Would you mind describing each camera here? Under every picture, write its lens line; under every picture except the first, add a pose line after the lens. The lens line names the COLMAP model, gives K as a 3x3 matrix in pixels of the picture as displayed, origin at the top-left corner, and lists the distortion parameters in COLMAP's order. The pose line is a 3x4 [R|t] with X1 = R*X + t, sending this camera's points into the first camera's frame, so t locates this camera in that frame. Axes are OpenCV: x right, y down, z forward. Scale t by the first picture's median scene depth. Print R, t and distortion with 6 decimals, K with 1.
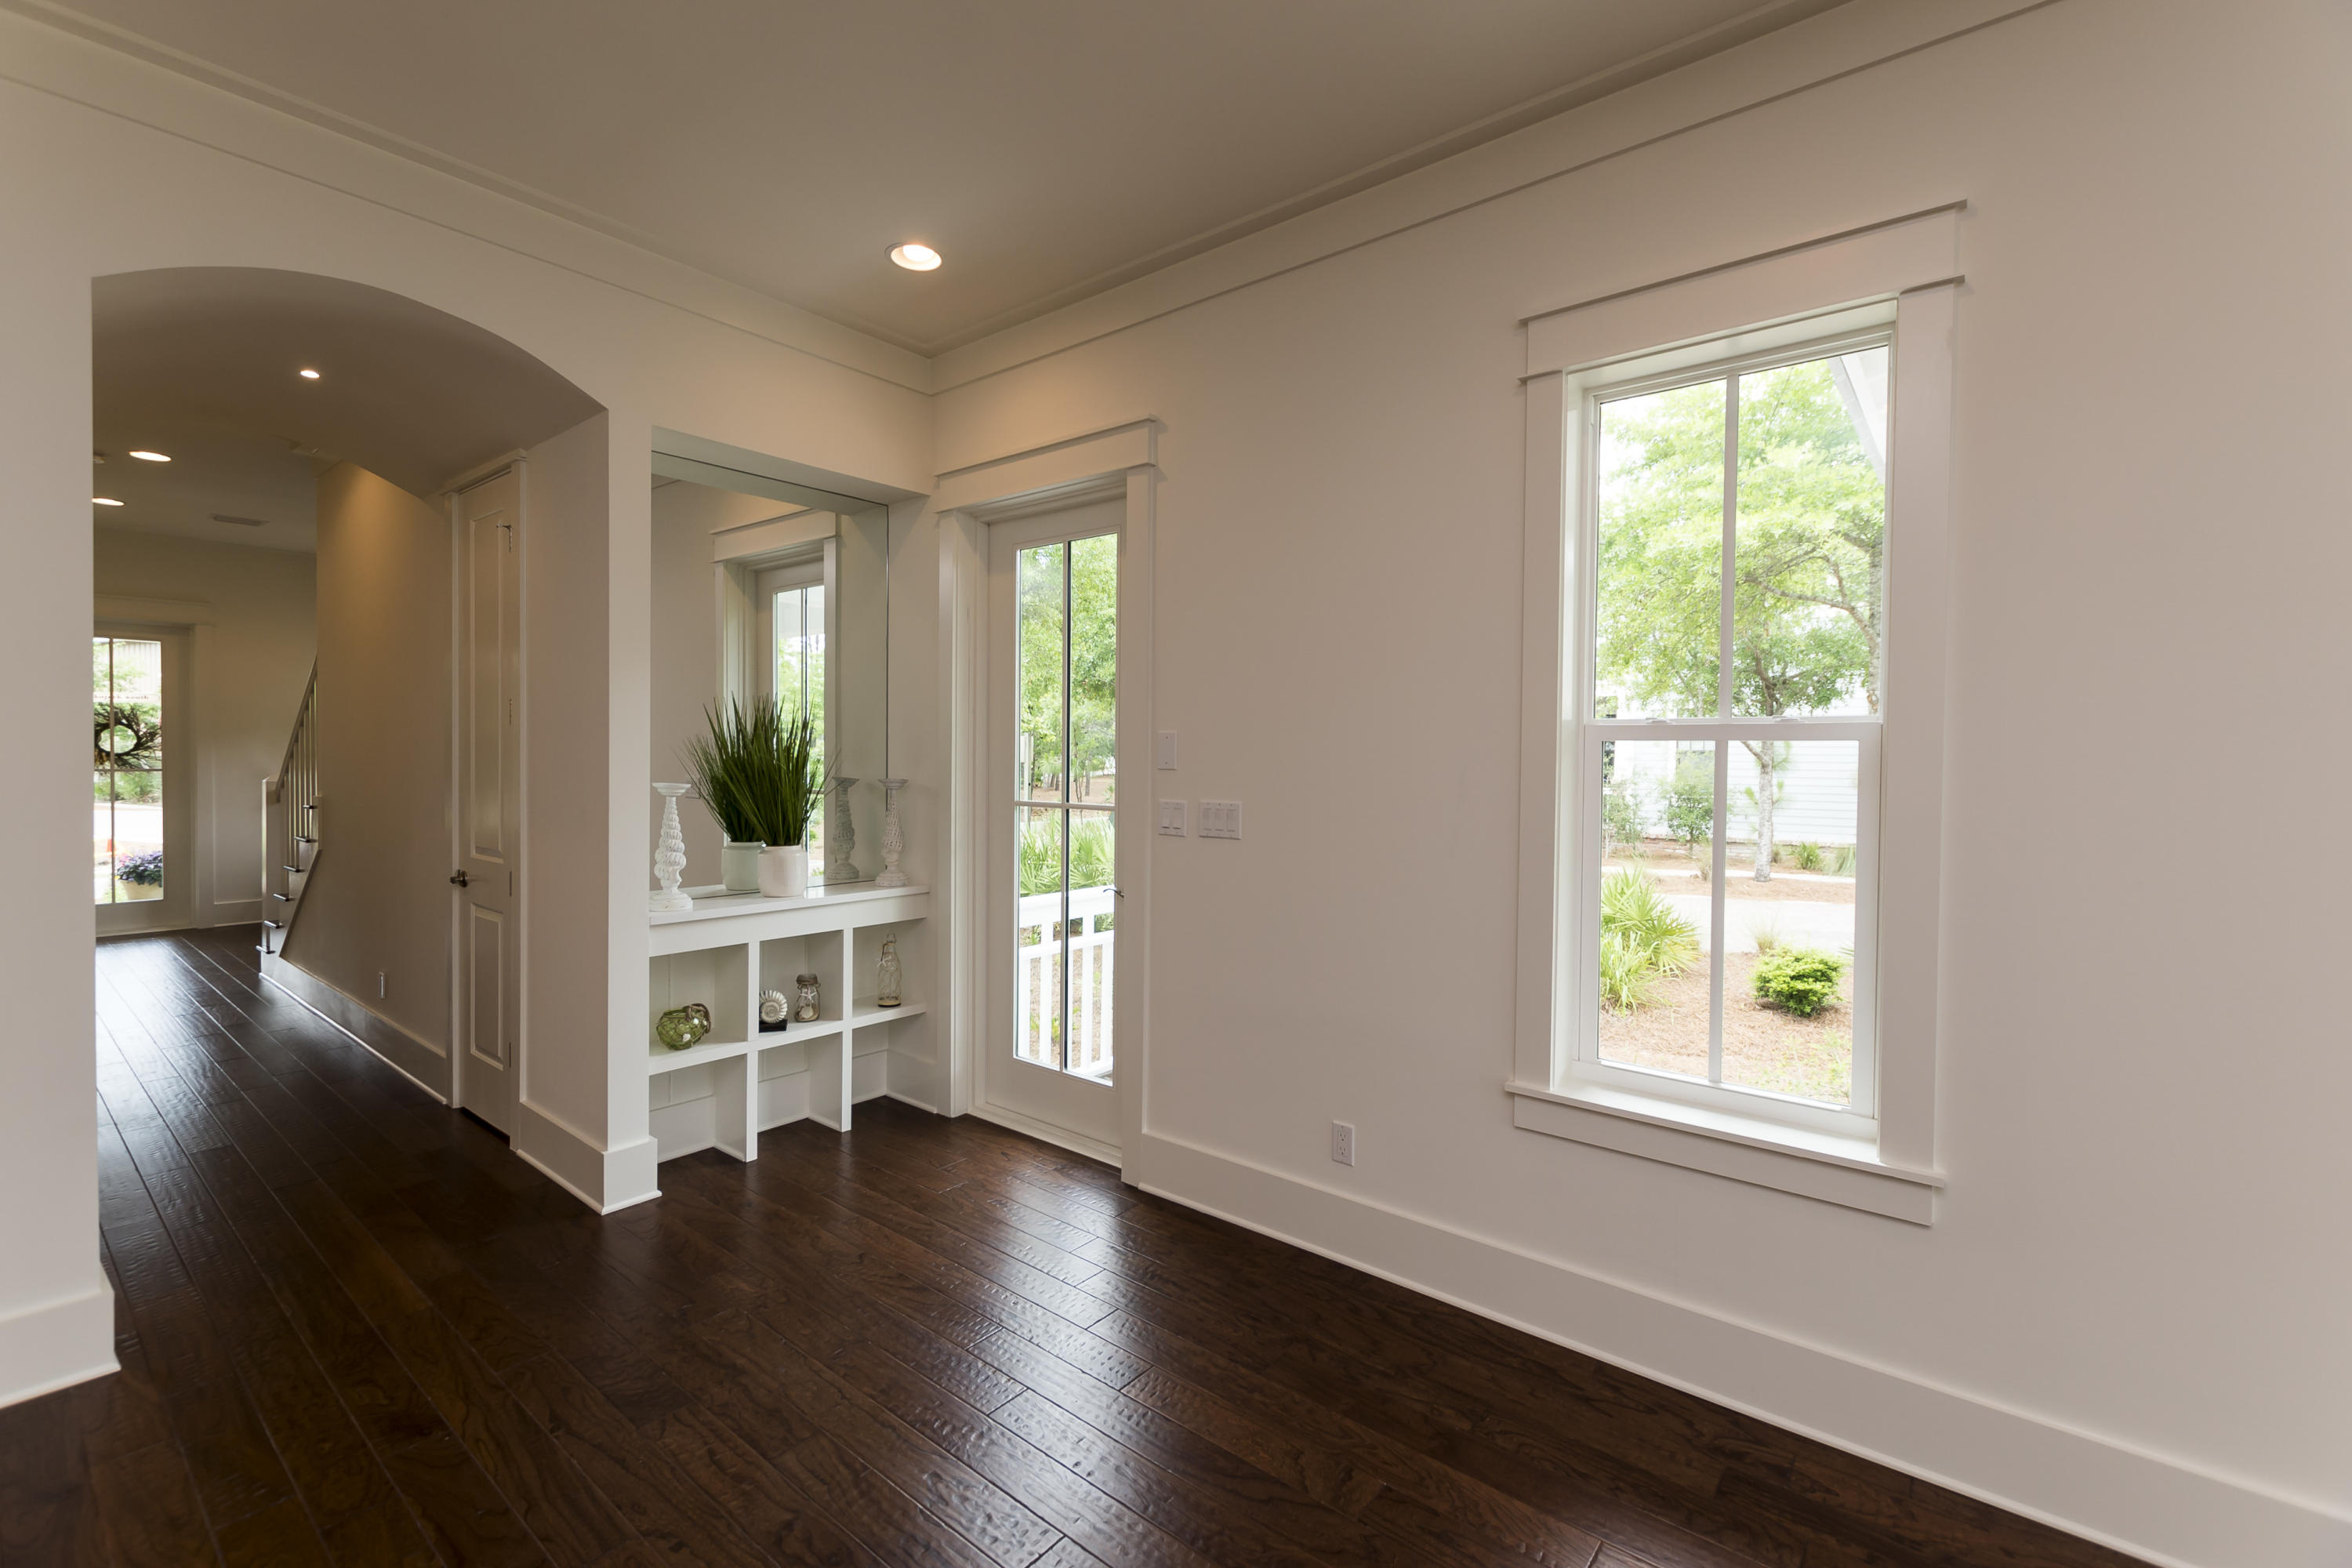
lens RADIAL K [[1013.7, 0, 1178.5], [0, 1013.7, 774.8], [0, 0, 1]] dist [0.001470, -0.000510]
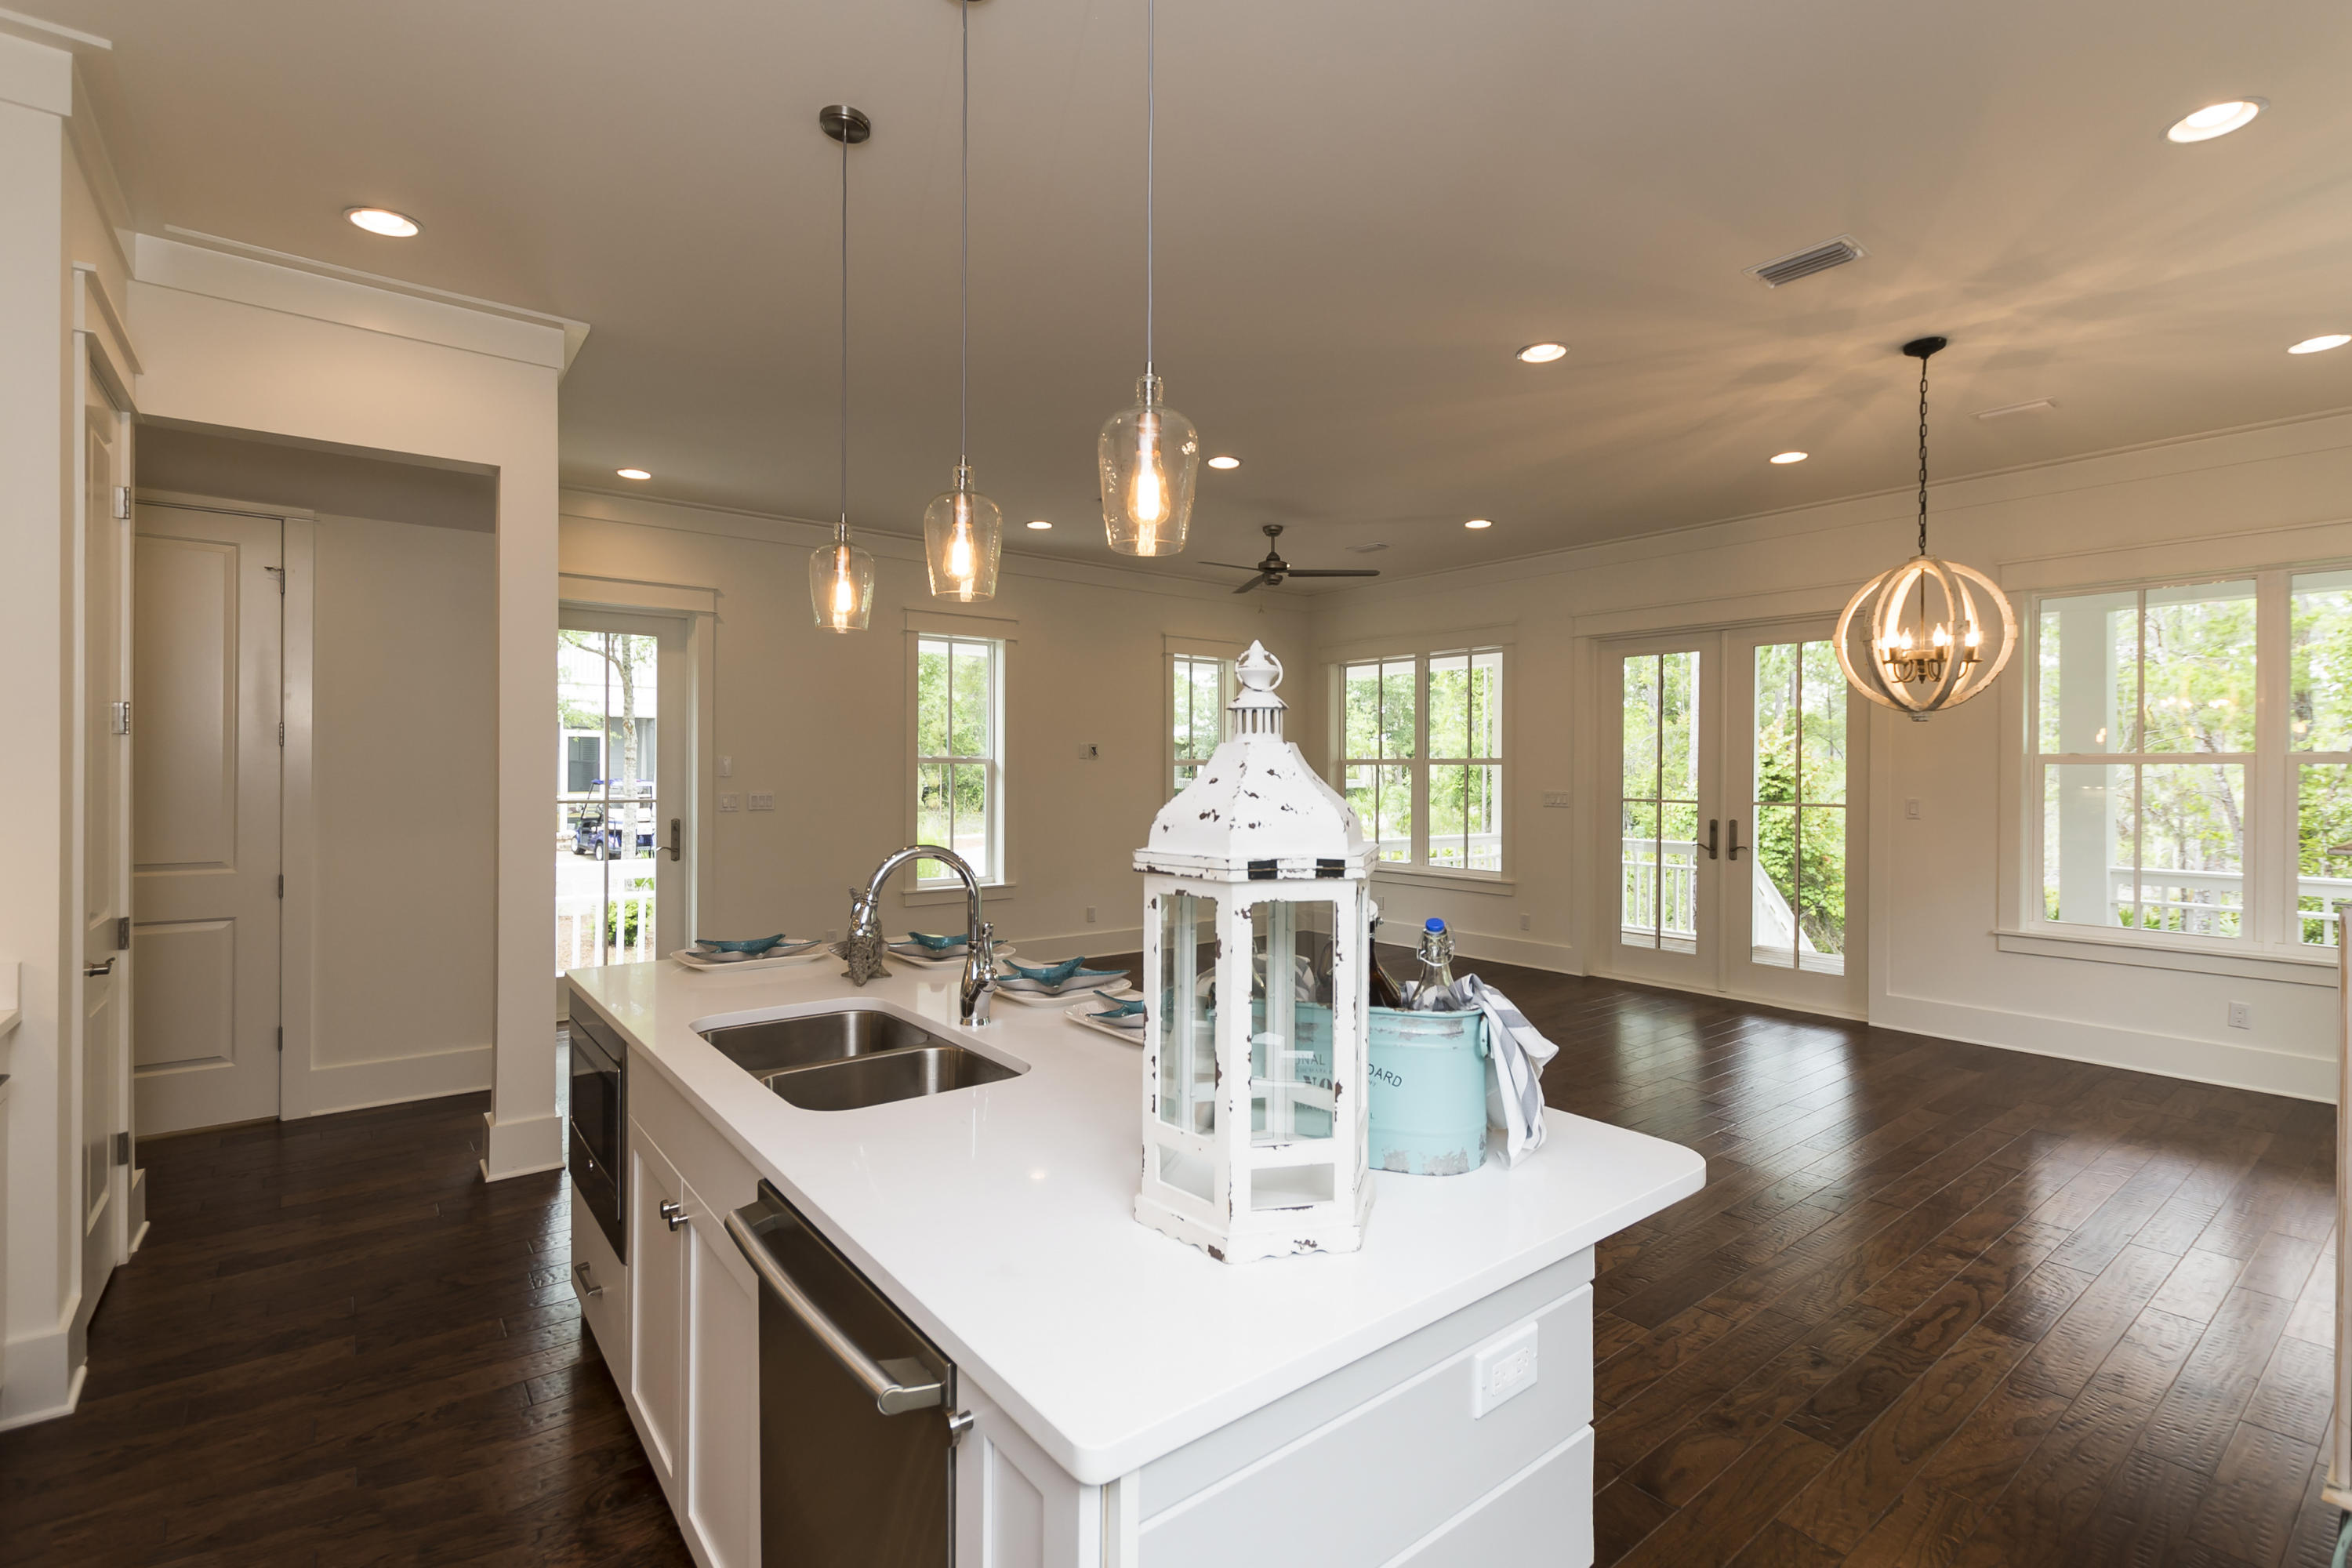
lens RADIAL K [[1065.4, 0, 1174.8], [0, 1065.4, 770.5], [0, 0, 1]] dist [0.001704, -0.000974]
pose [[0.227433, -0.006649, 0.973771, -1.468642], [0.015217, 0.999879, 0.003273, -0.008844], [-0.973675, 0.014073, 0.227507, -0.219363]]
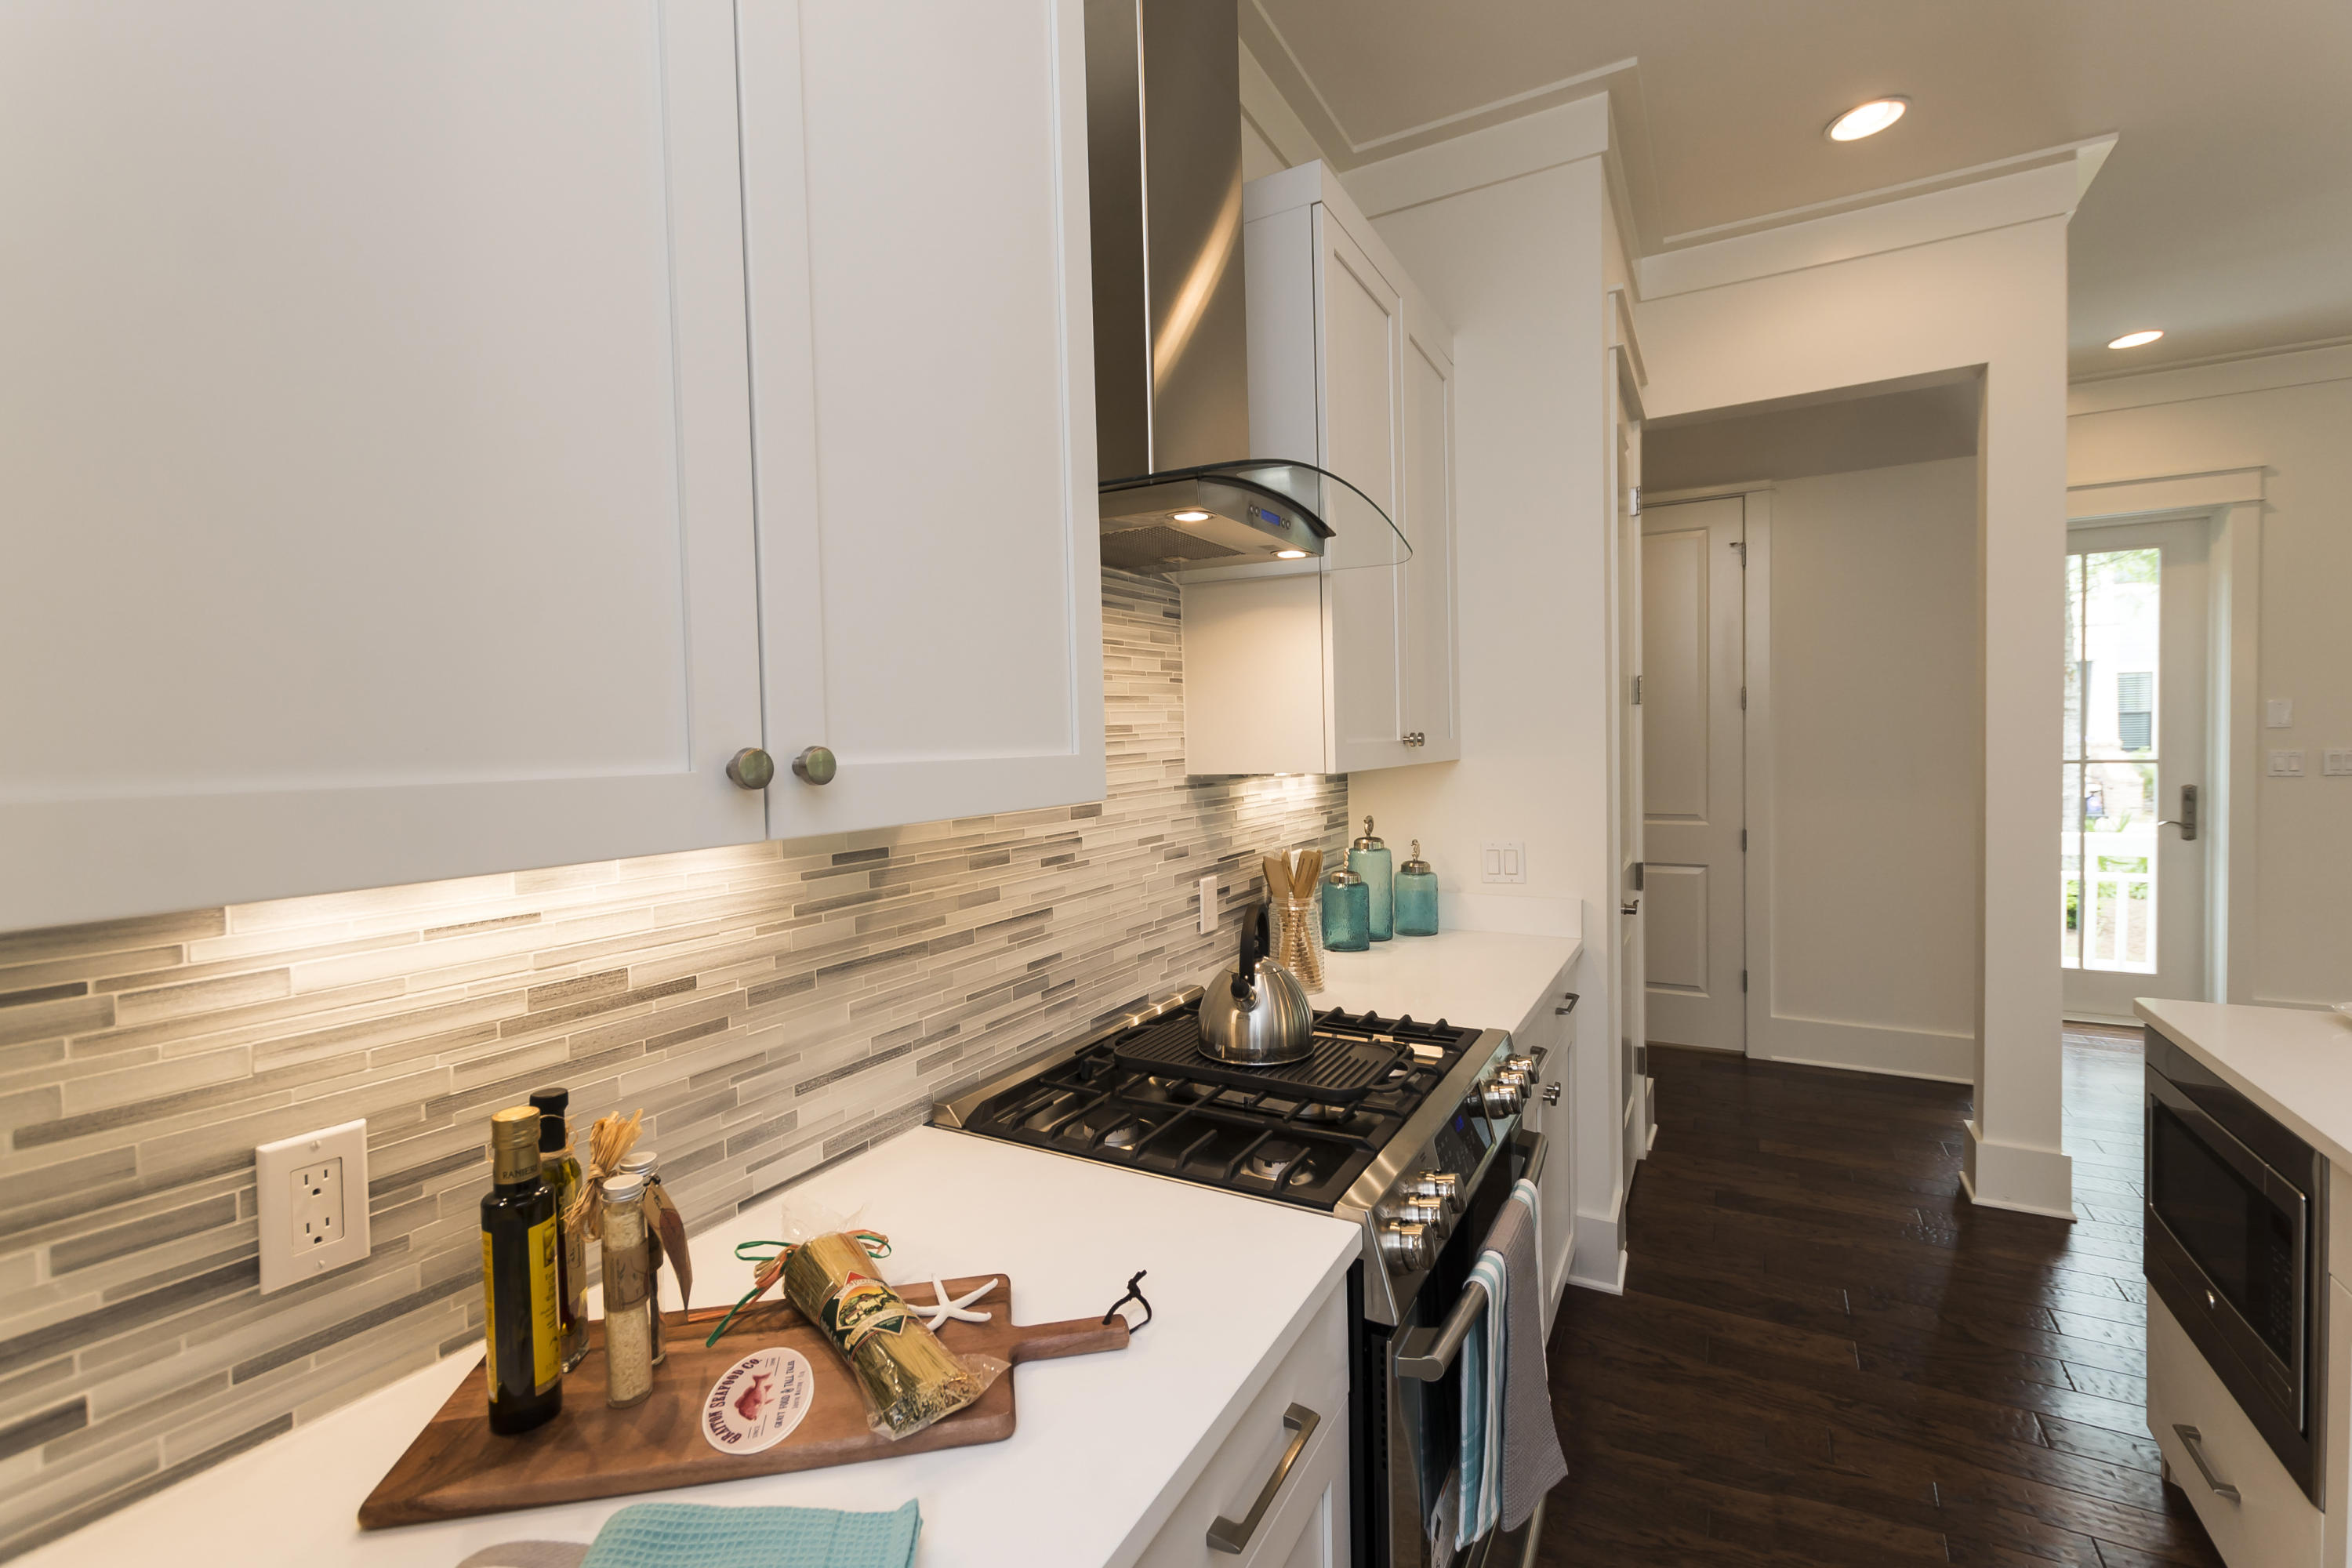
lens RADIAL K [[1013.7, 0, 1178.5], [0, 1013.7, 774.8], [0, 0, 1]] dist [0.001470, -0.000510]
pose [[0.985635, -0.035951, 0.165019, -1.408257], [0.033523, 0.999285, 0.017477, -0.013181], [-0.165529, -0.011694, 0.986136, -0.071286]]
